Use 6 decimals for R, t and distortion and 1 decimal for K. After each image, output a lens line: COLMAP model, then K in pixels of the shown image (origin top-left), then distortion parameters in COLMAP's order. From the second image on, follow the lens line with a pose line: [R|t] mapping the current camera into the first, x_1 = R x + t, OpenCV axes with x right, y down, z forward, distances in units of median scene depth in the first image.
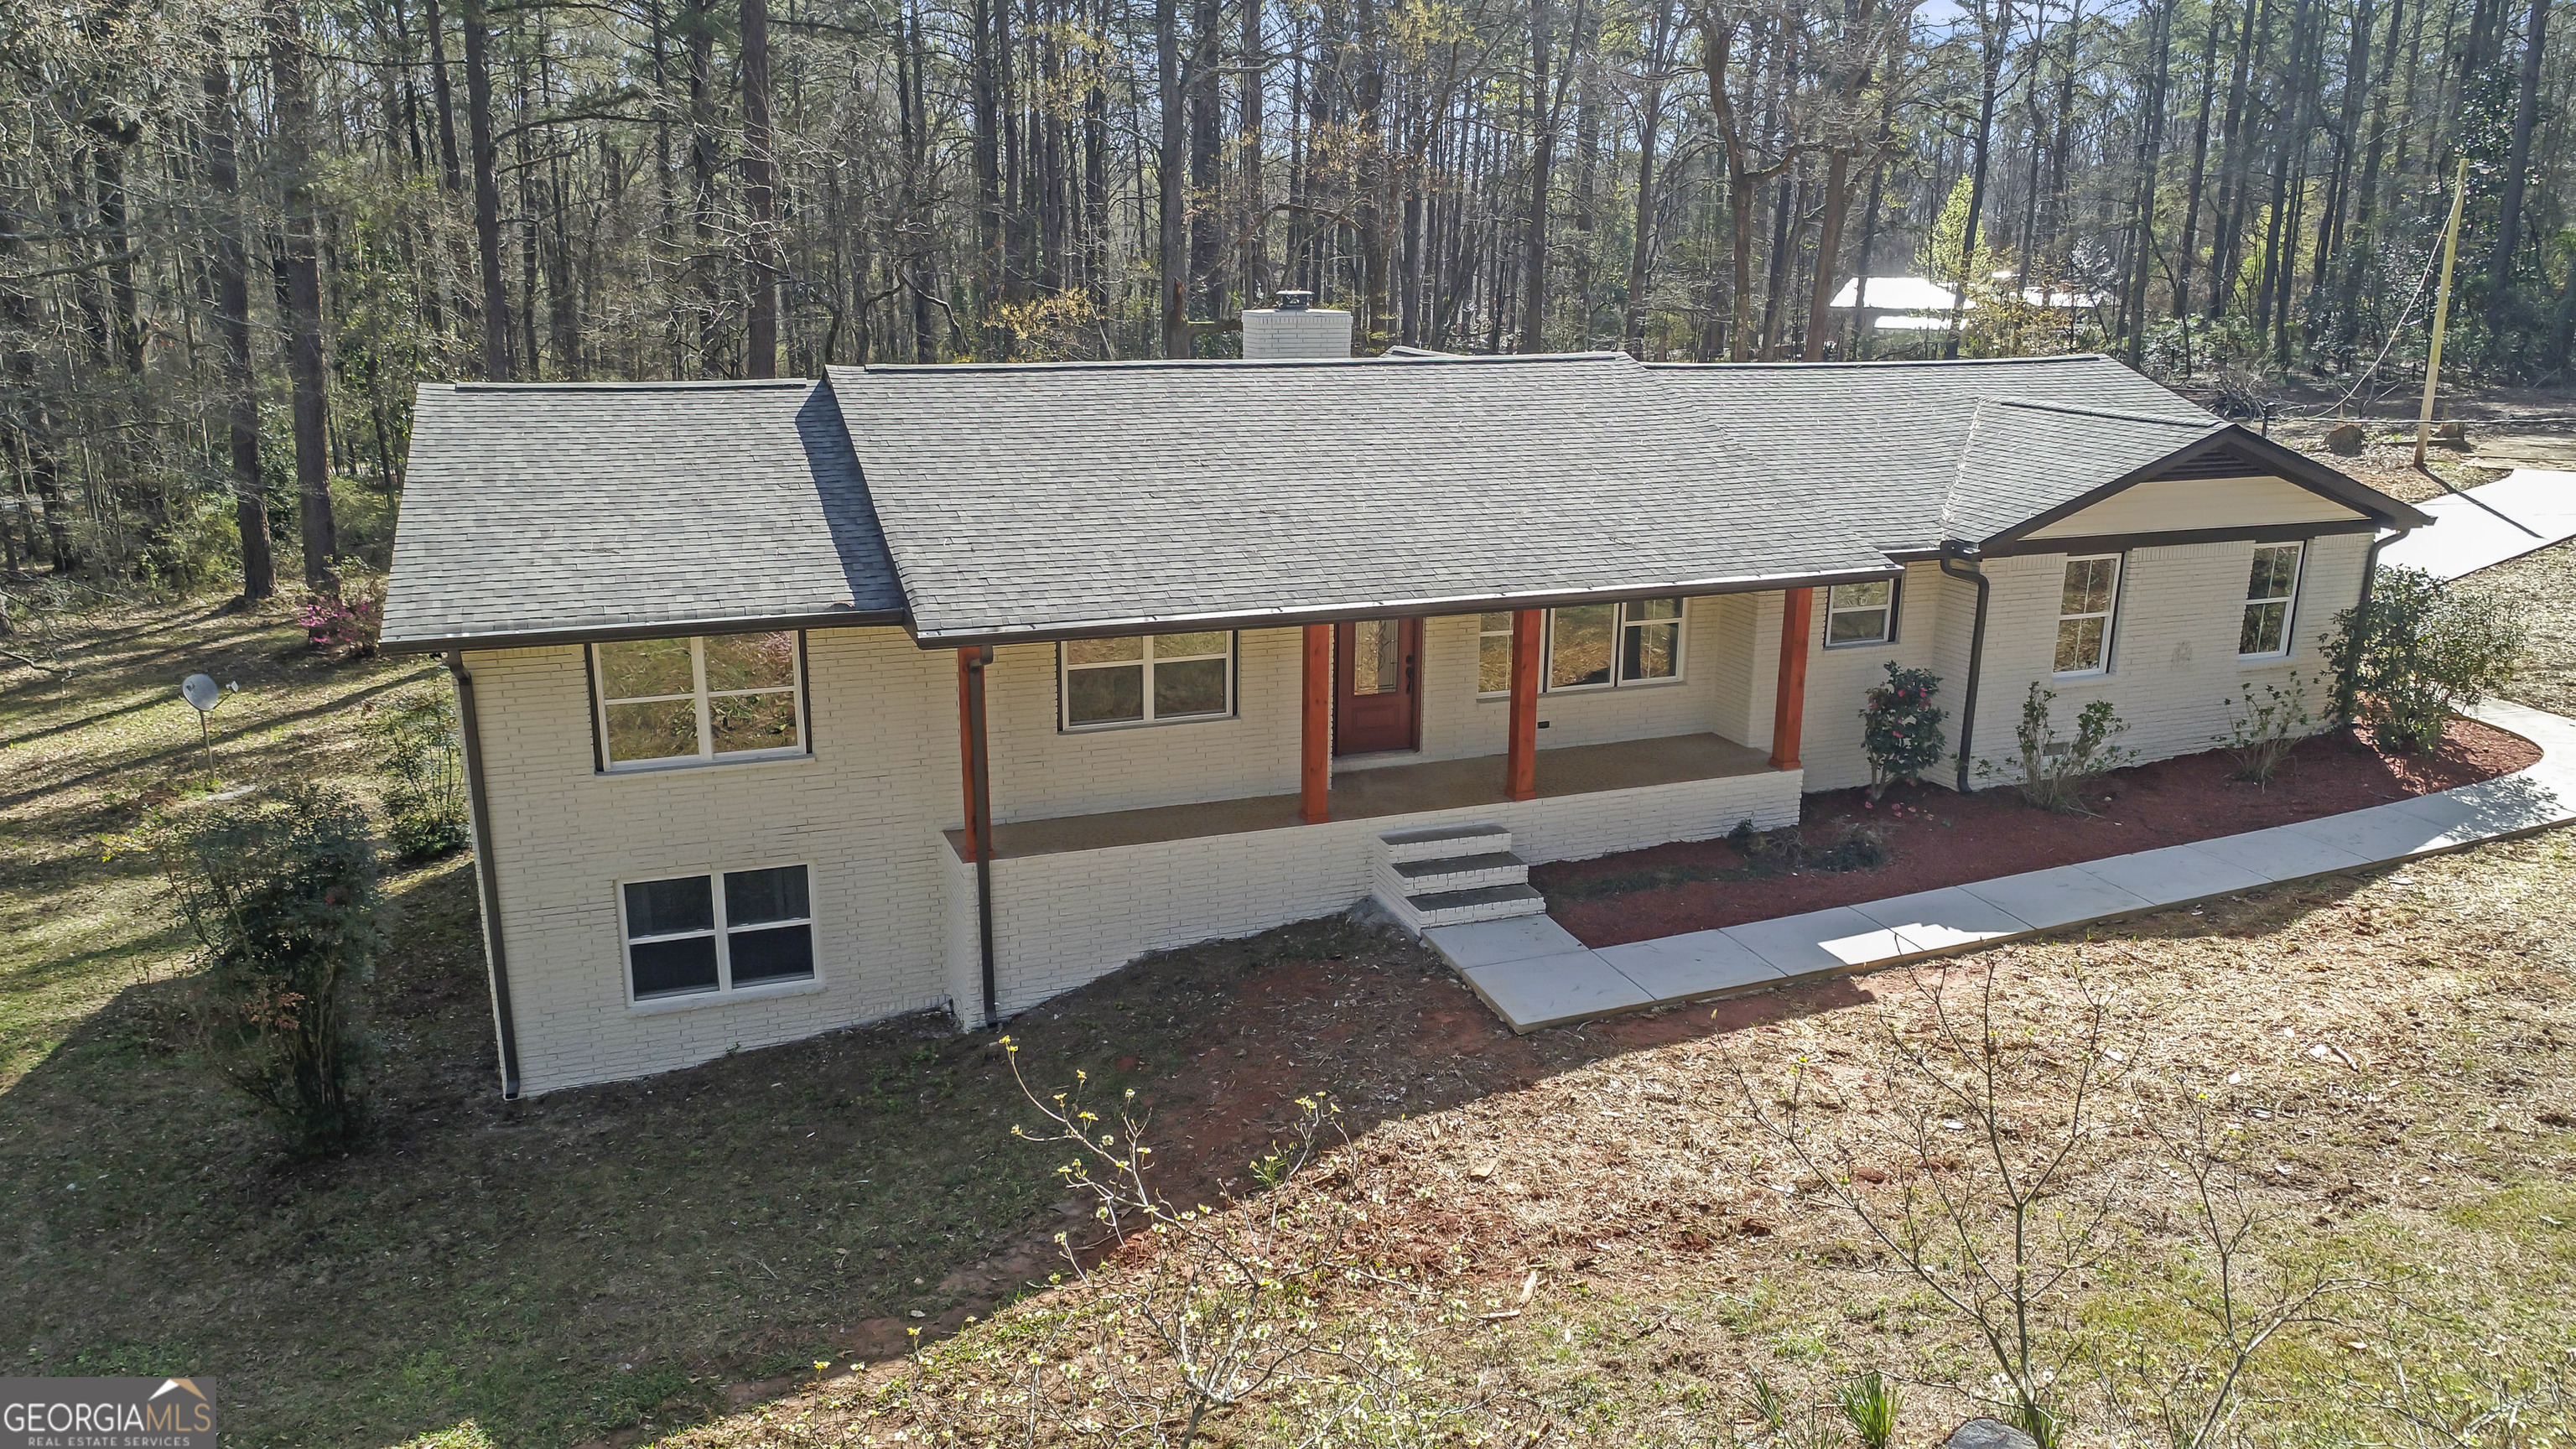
lens RADIAL K [[1825.7, 0, 1281.6], [0, 1825.7, 717.3], [0, 0, 1]] dist [-0.007846, -0.002027]
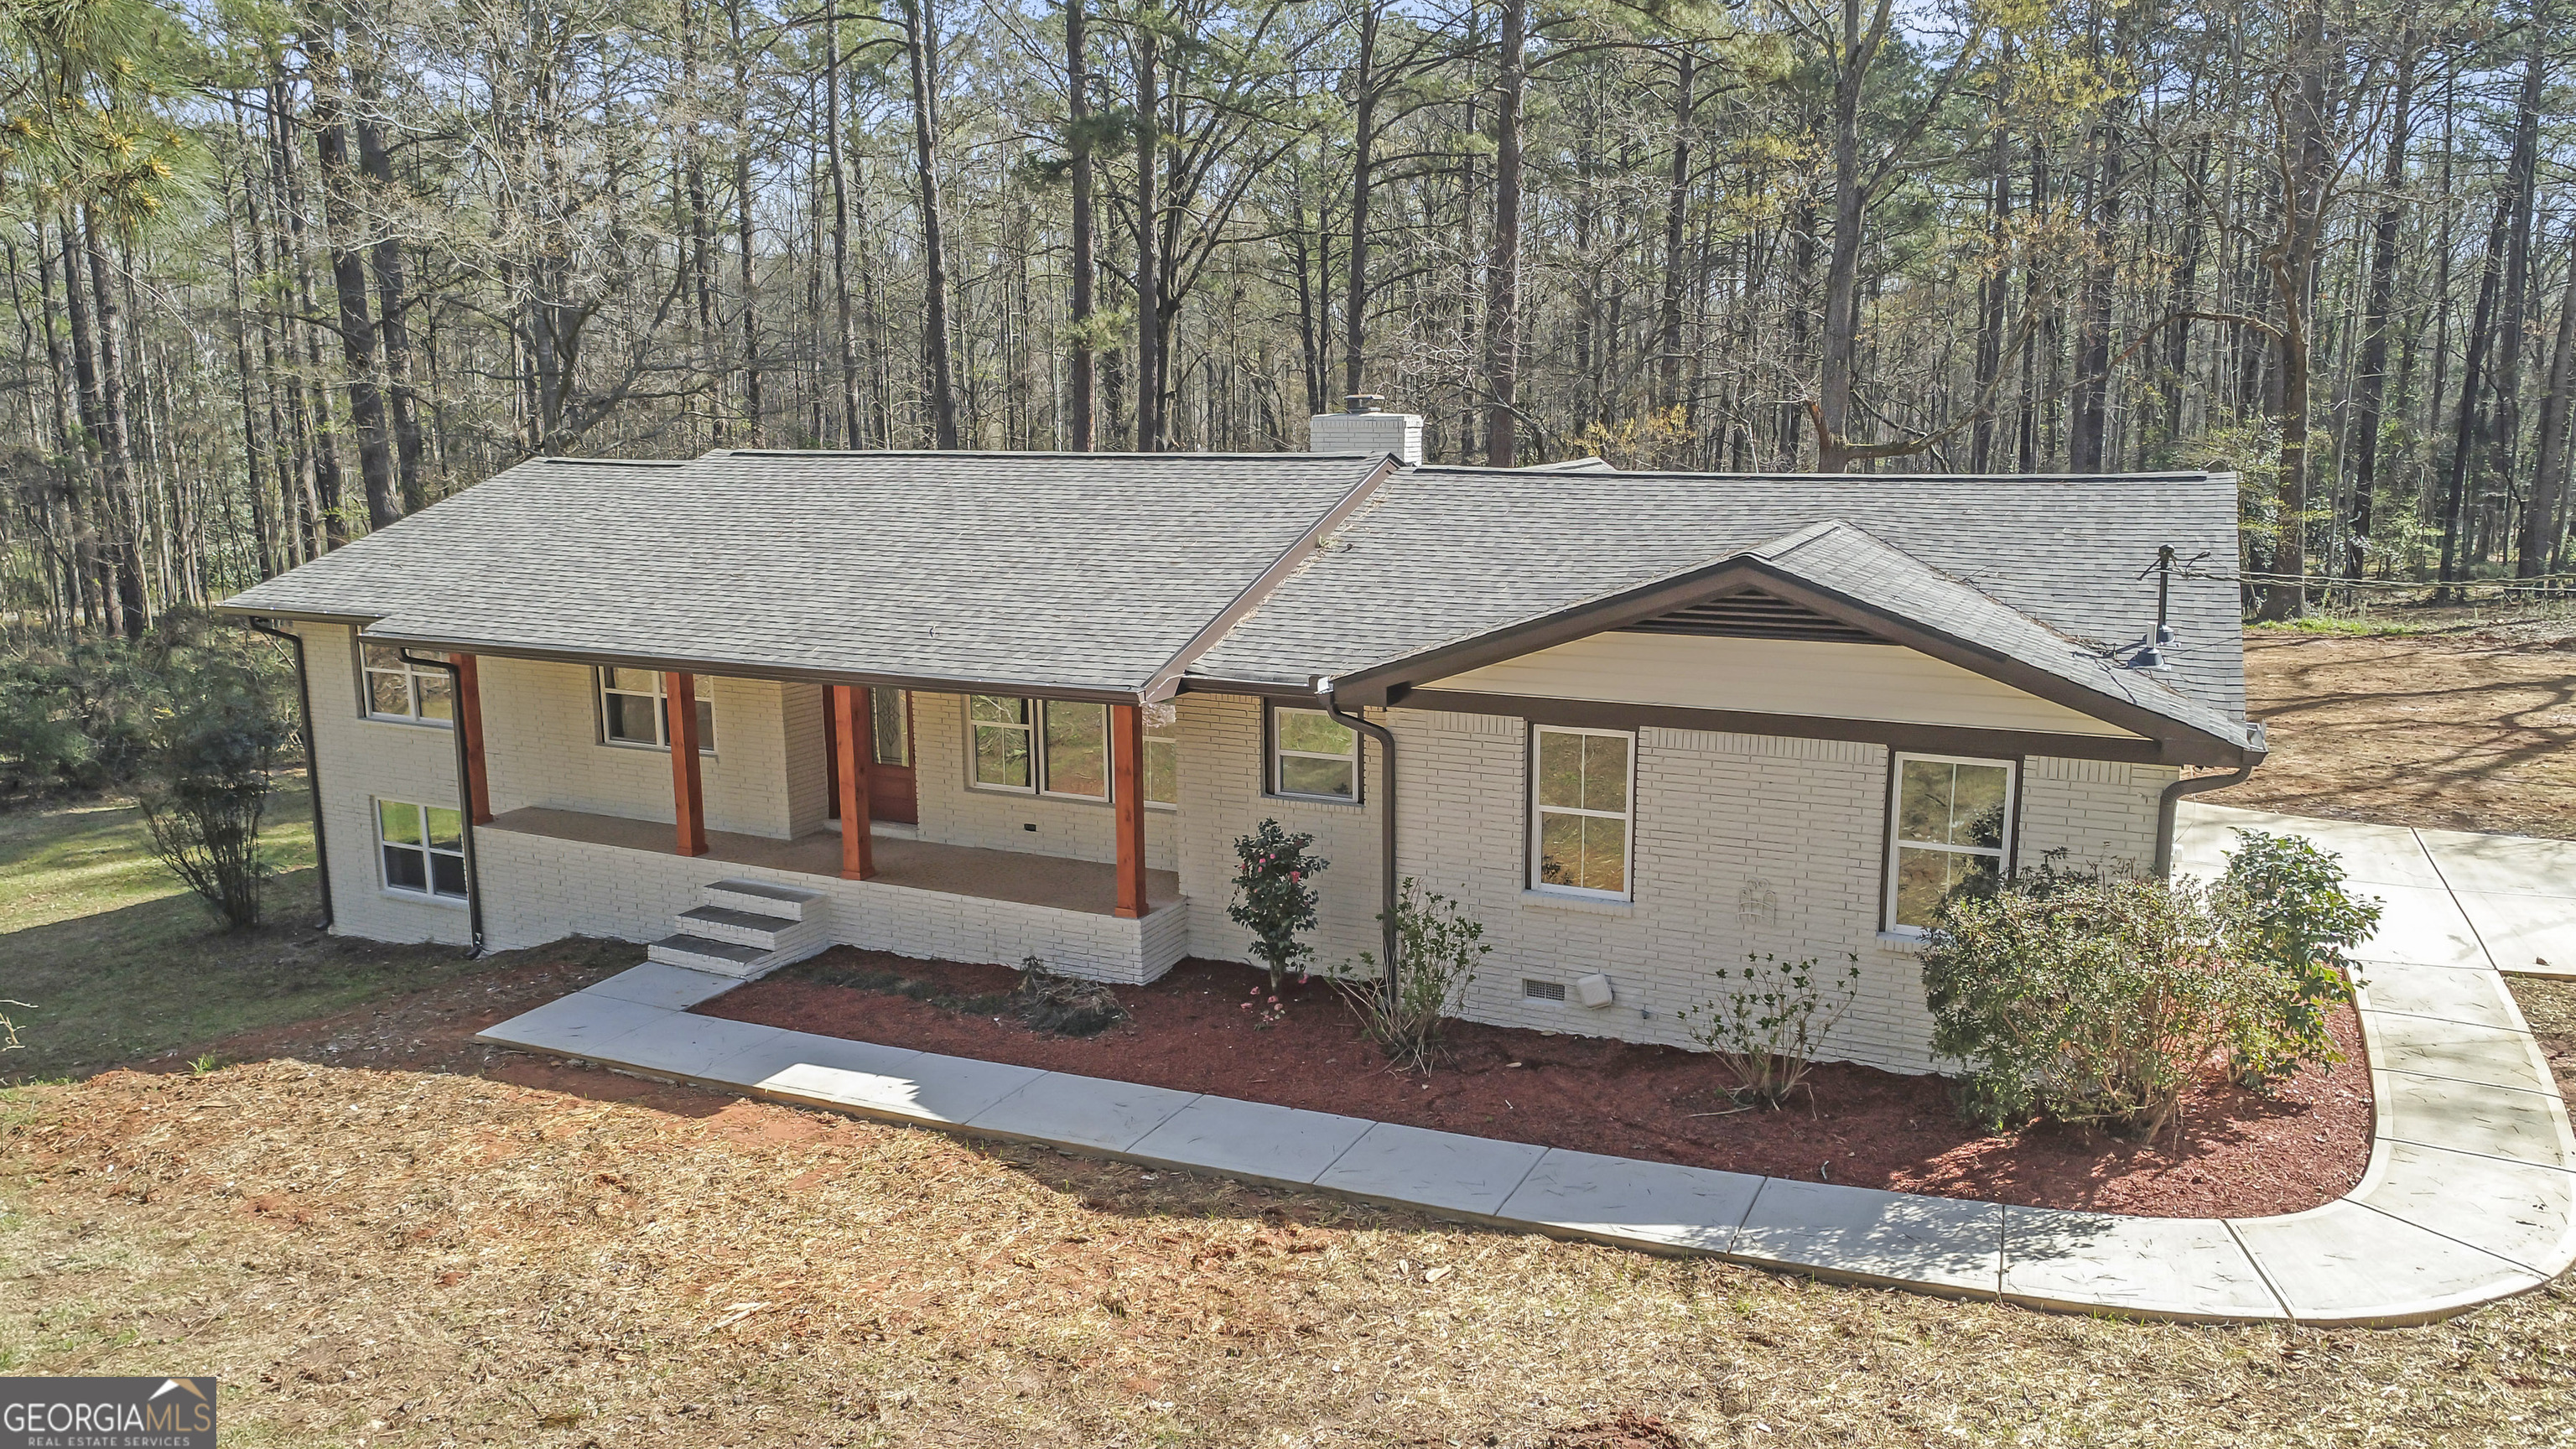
lens RADIAL K [[1825.7, 0, 1281.5], [0, 1825.7, 733.4], [0, 0, 1]] dist [-0.007846, -0.002027]
pose [[0.674674, 0.125790, -0.727318, 0.996844], [-0.175456, 0.984459, 0.007506, -0.080160], [0.716959, 0.122548, 0.686259, 0.479183]]
